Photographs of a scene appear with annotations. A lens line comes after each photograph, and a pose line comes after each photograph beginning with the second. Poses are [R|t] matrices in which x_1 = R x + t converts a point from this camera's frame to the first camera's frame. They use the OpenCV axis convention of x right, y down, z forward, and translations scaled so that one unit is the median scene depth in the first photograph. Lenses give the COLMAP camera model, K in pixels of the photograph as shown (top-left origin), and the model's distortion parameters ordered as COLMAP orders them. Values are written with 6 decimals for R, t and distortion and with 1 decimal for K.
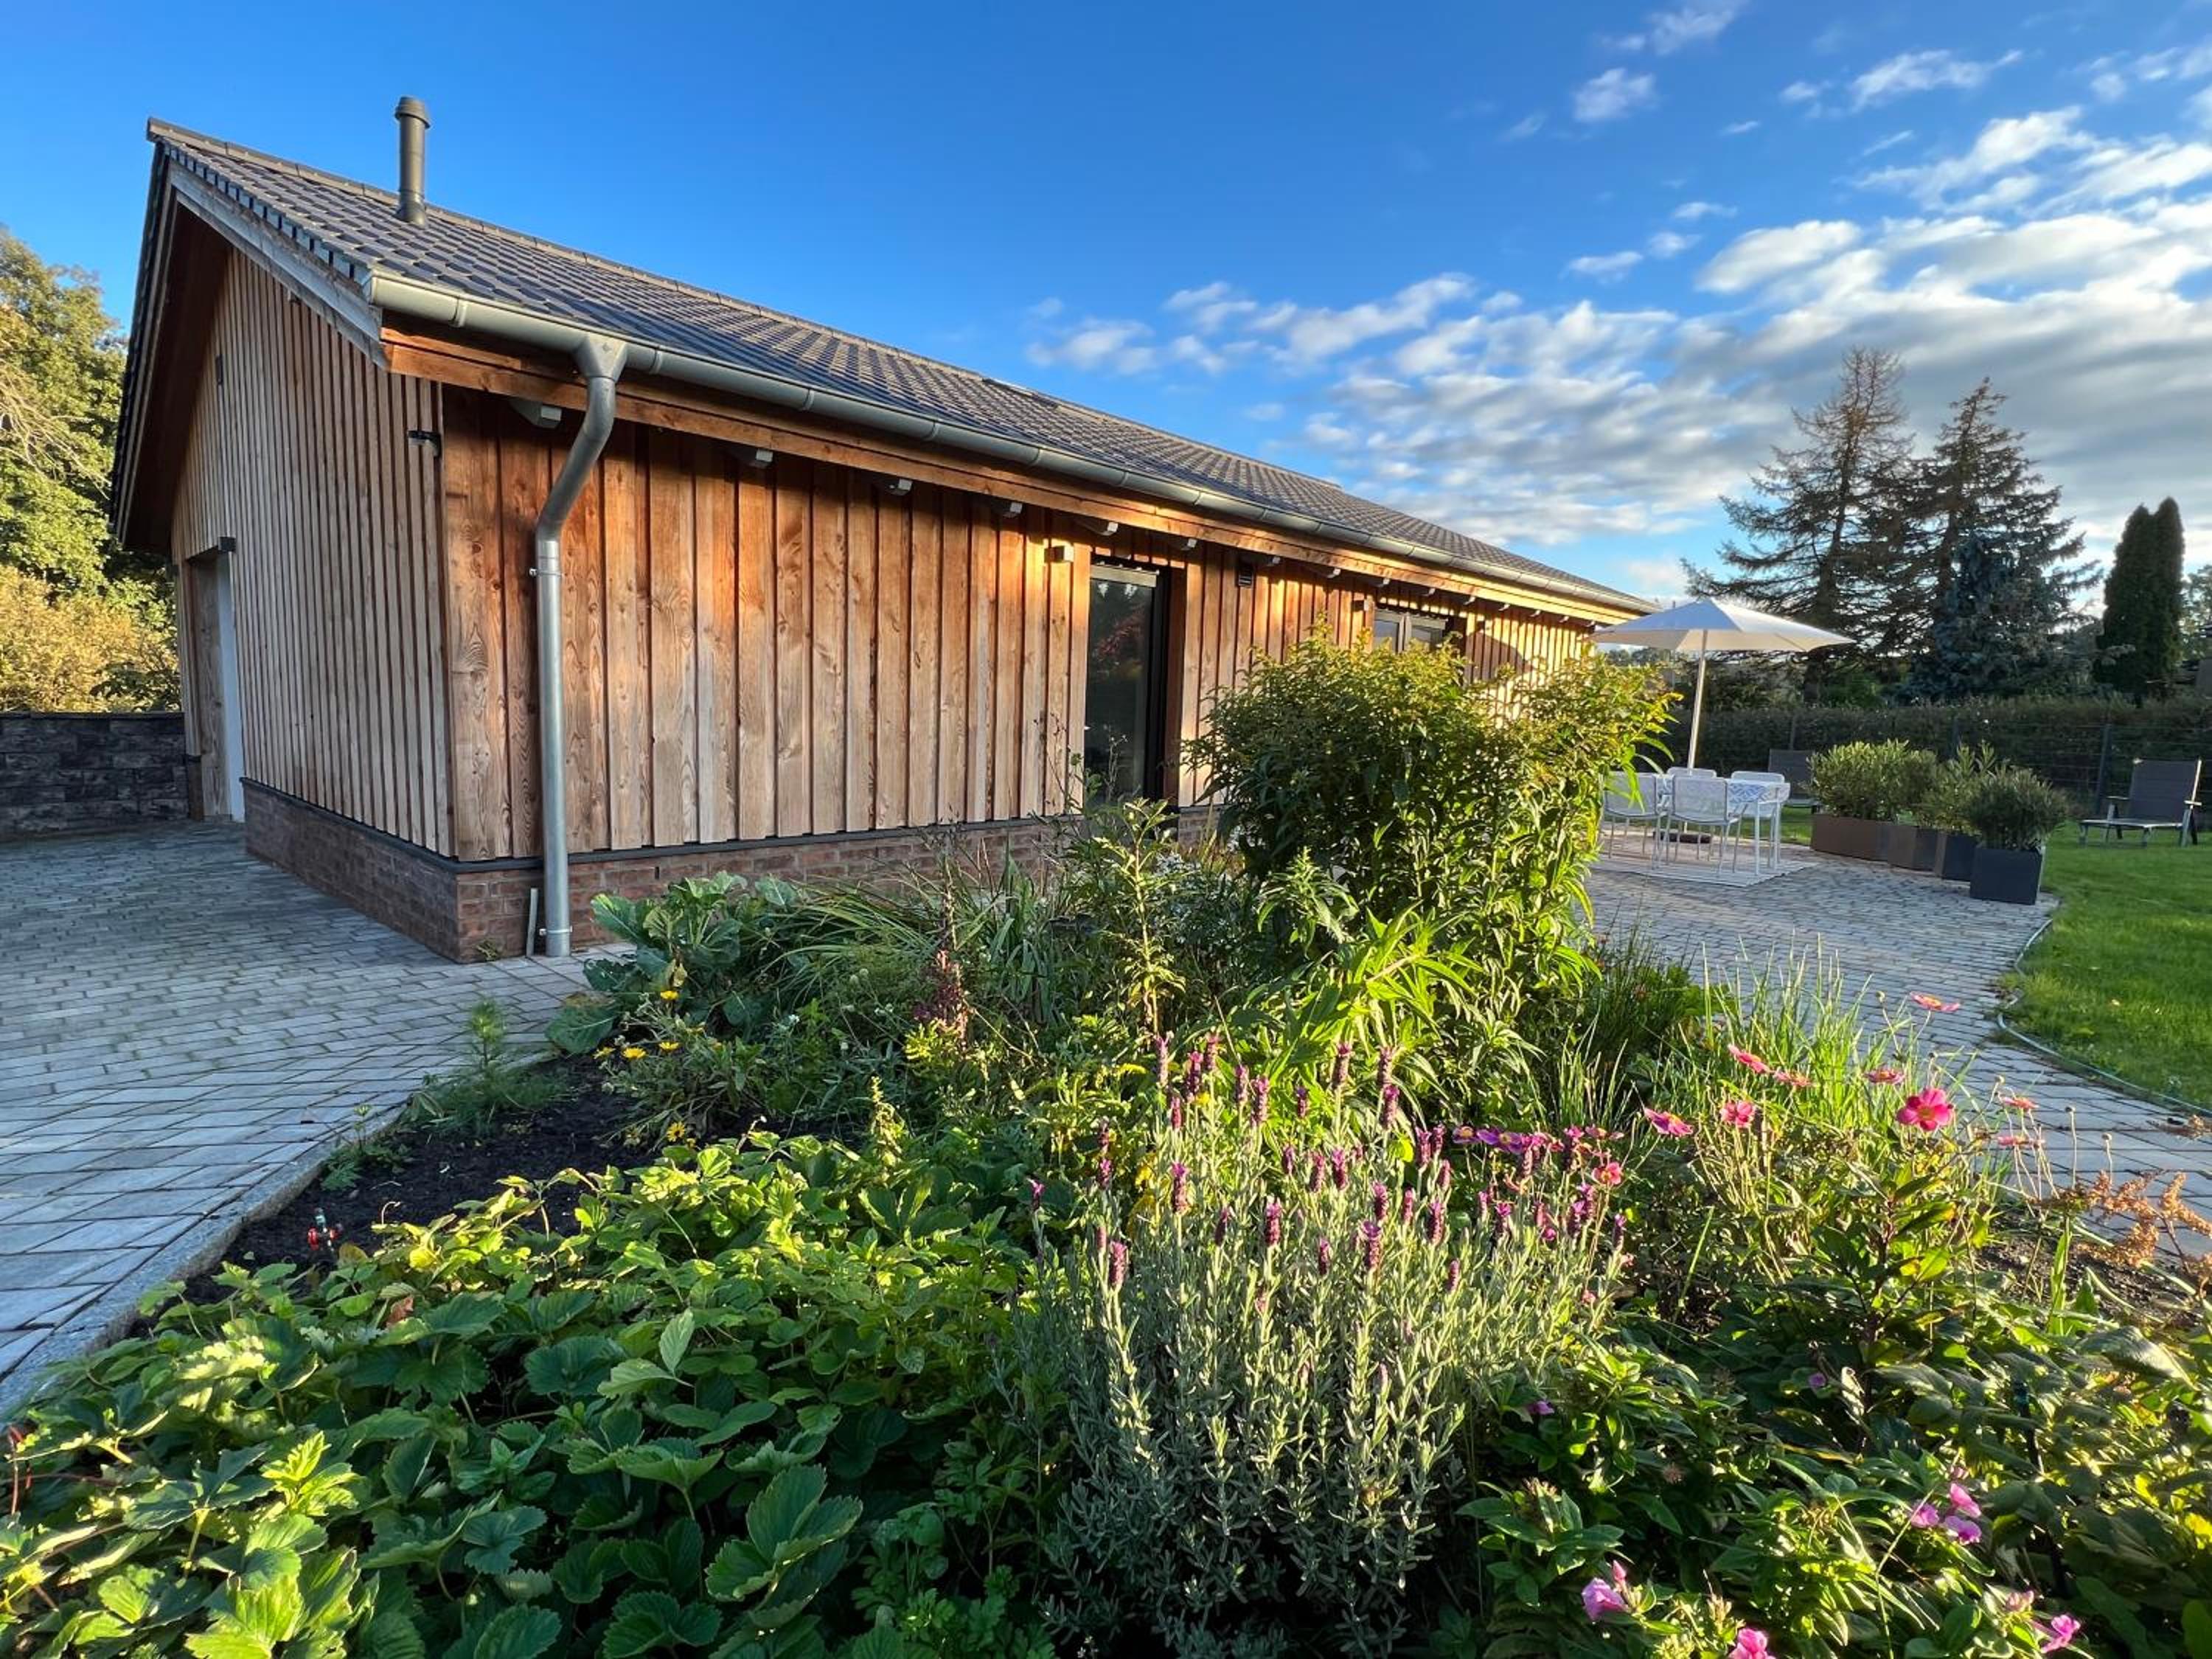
lens RADIAL K [[1157.8, 0, 1106.0], [0, 1157.8, 829.5], [0, 0, 1]] dist [-0.003093, -0.000893]
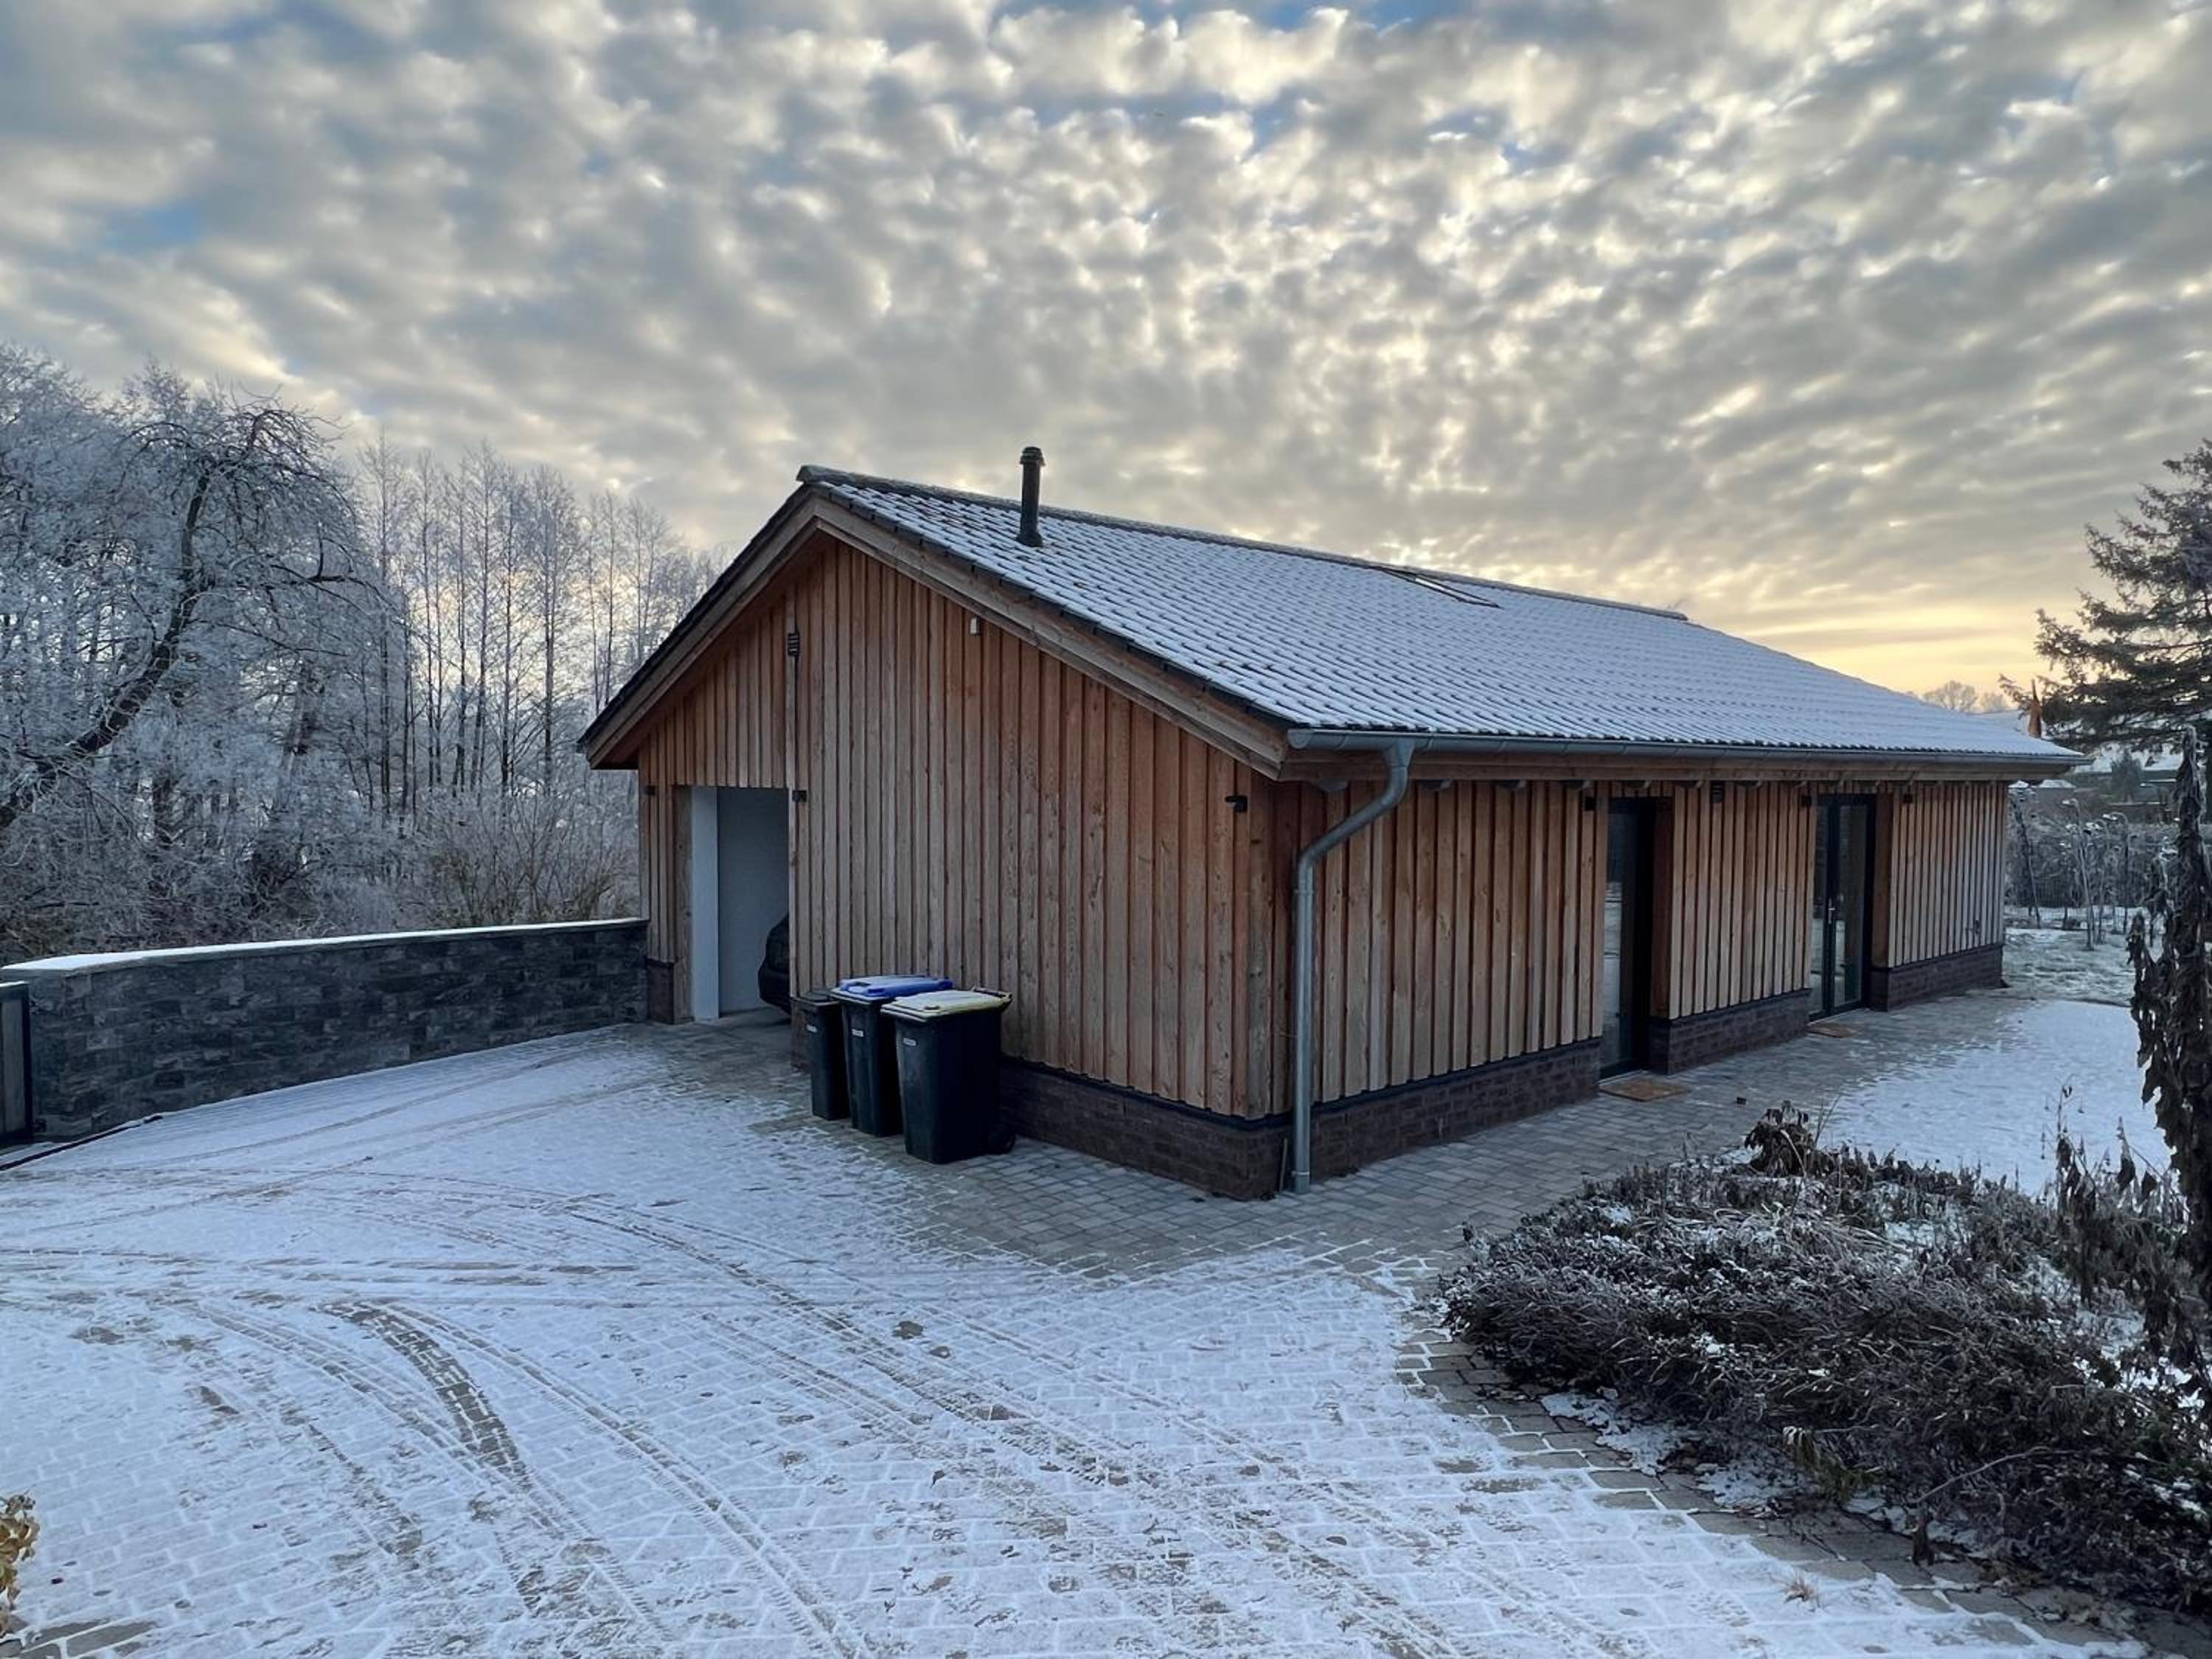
lens RADIAL K [[1402.4, 0, 1106.0], [0, 1402.4, 829.5], [0, 0, 1]] dist [0.024342, -0.041014]
pose [[0.993112, -0.022426, -0.115006, -0.409438], [0.012825, 0.996421, -0.083552, -0.128221], [0.116468, 0.081501, 0.989845, -0.449046]]
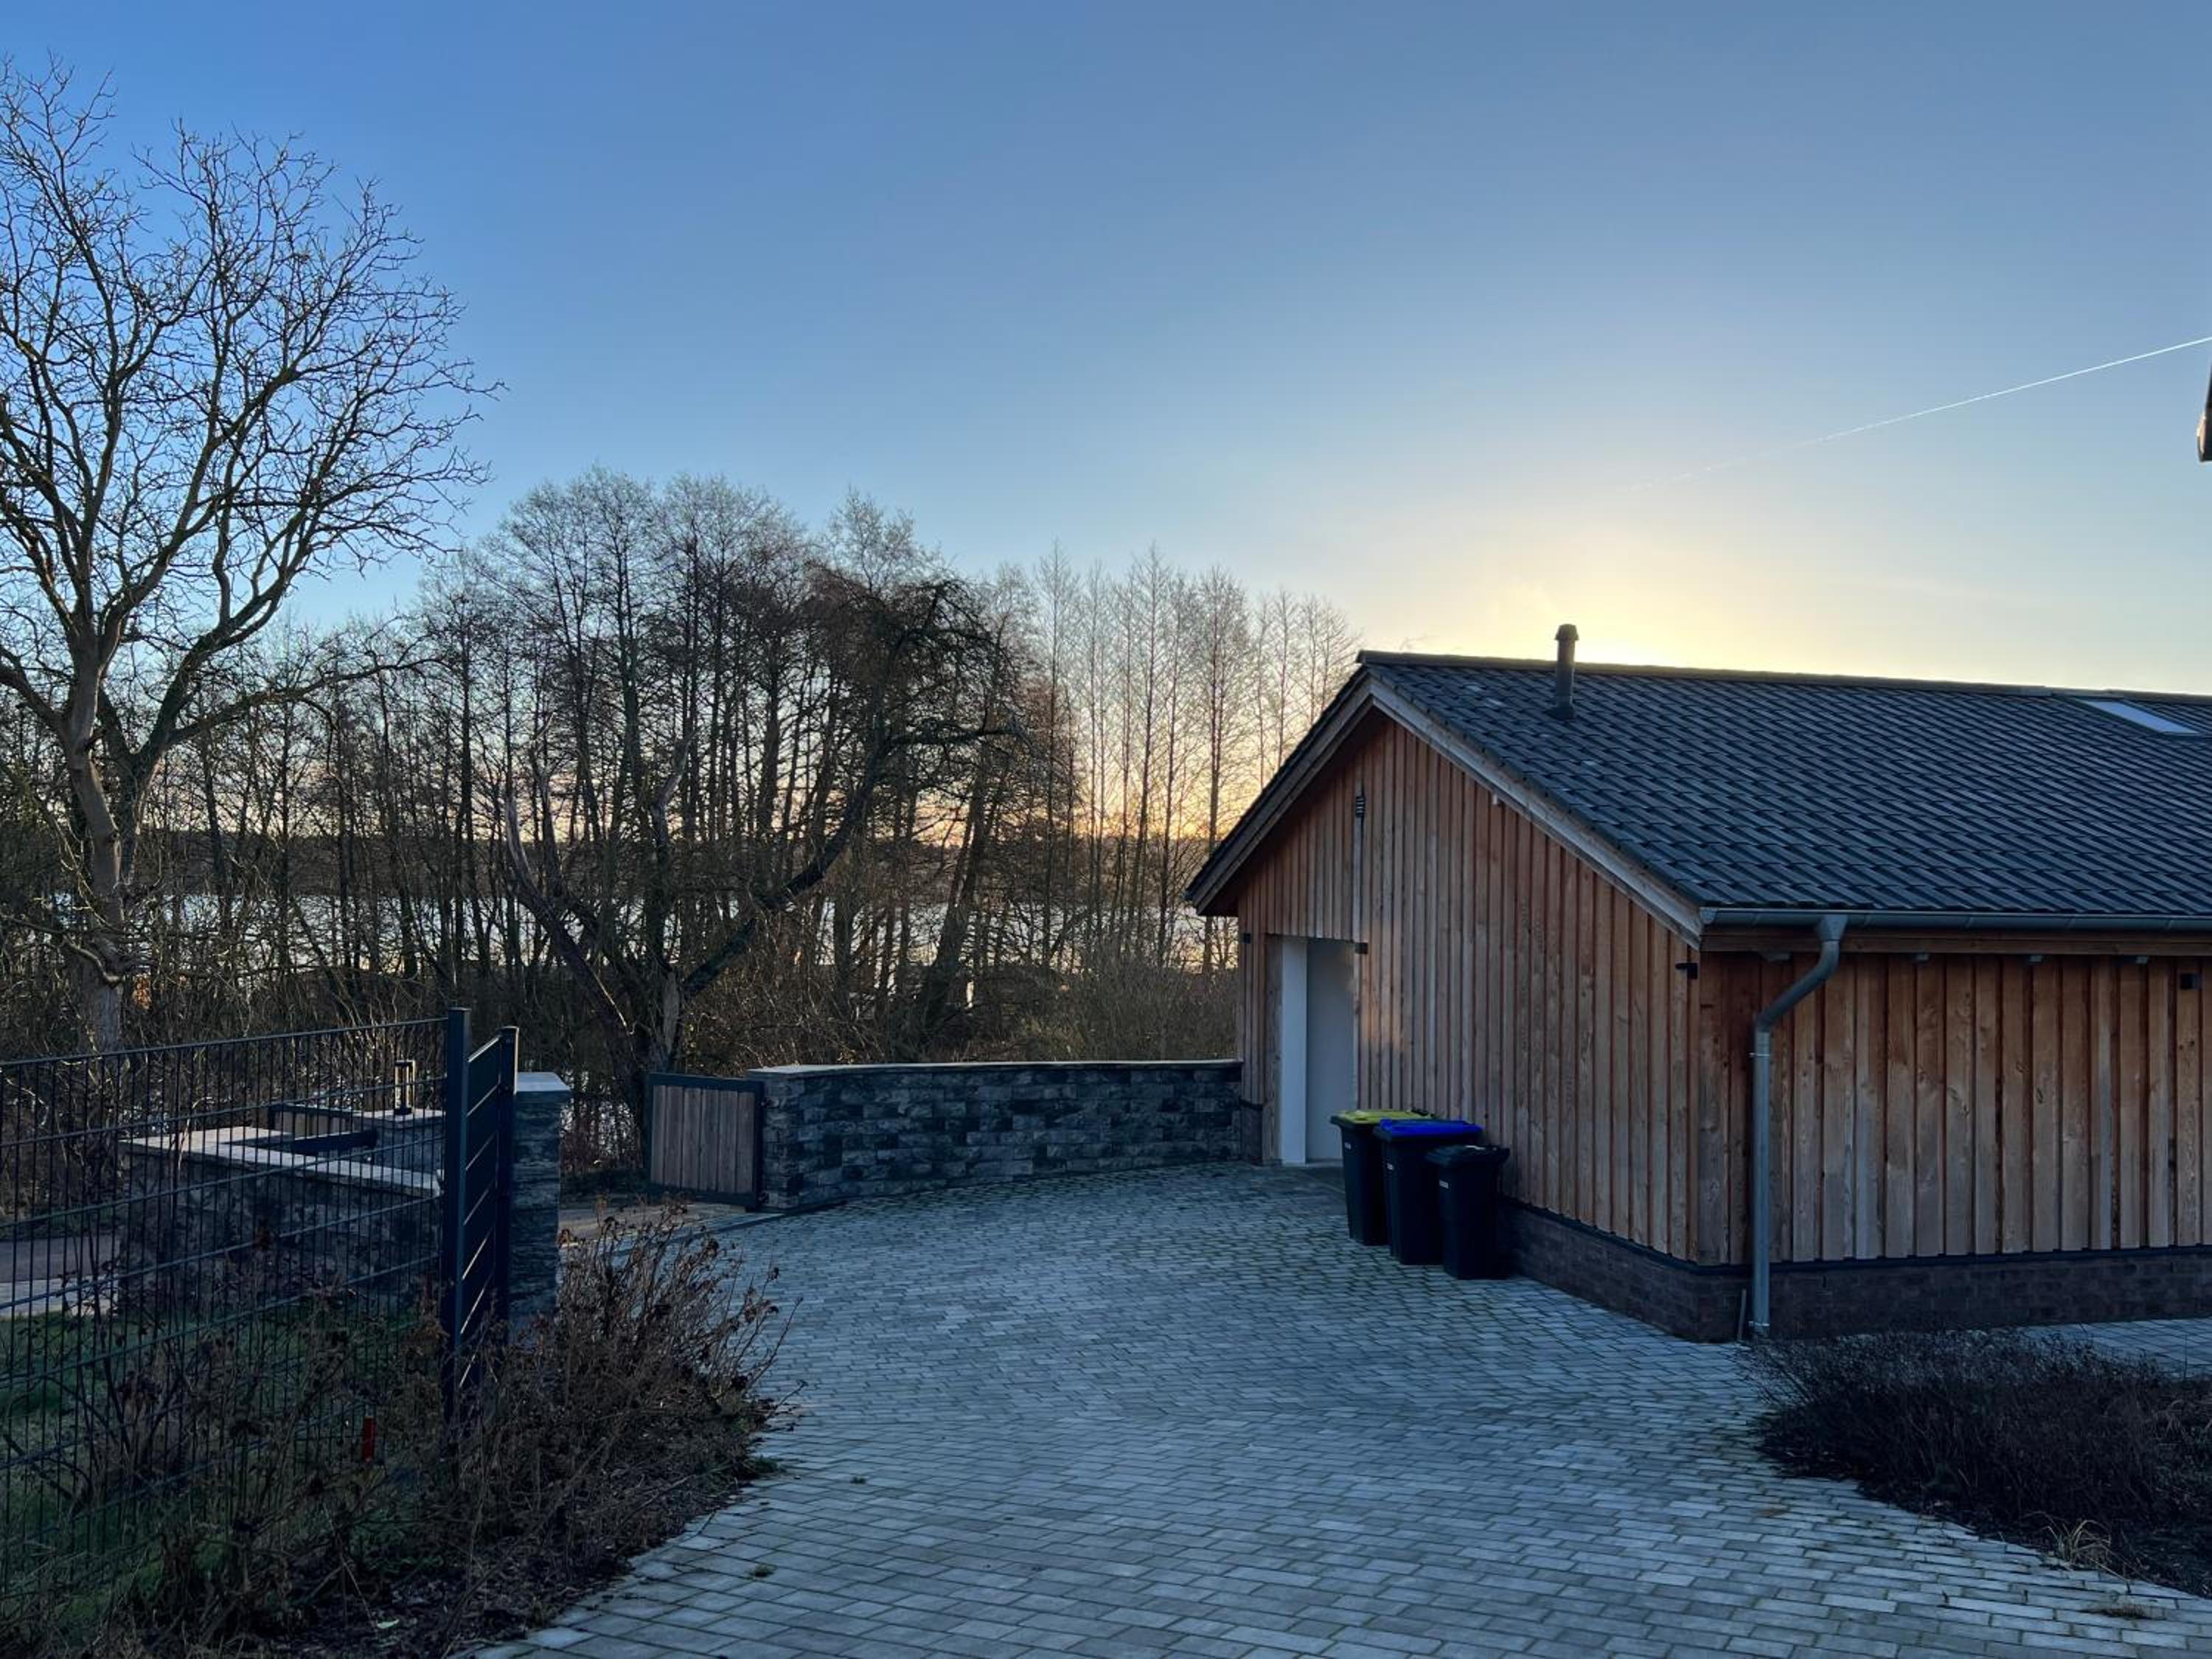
lens RADIAL K [[1783.8, 0, 1106.0], [0, 1783.8, 829.5], [0, 0, 1]] dist [0.005170, 0.003243]
pose [[0.848051, -0.035740, -0.528708, -0.011171], [-0.055462, 0.986257, -0.155632, -0.088994], [0.527004, 0.161307, 0.834414, -0.953700]]
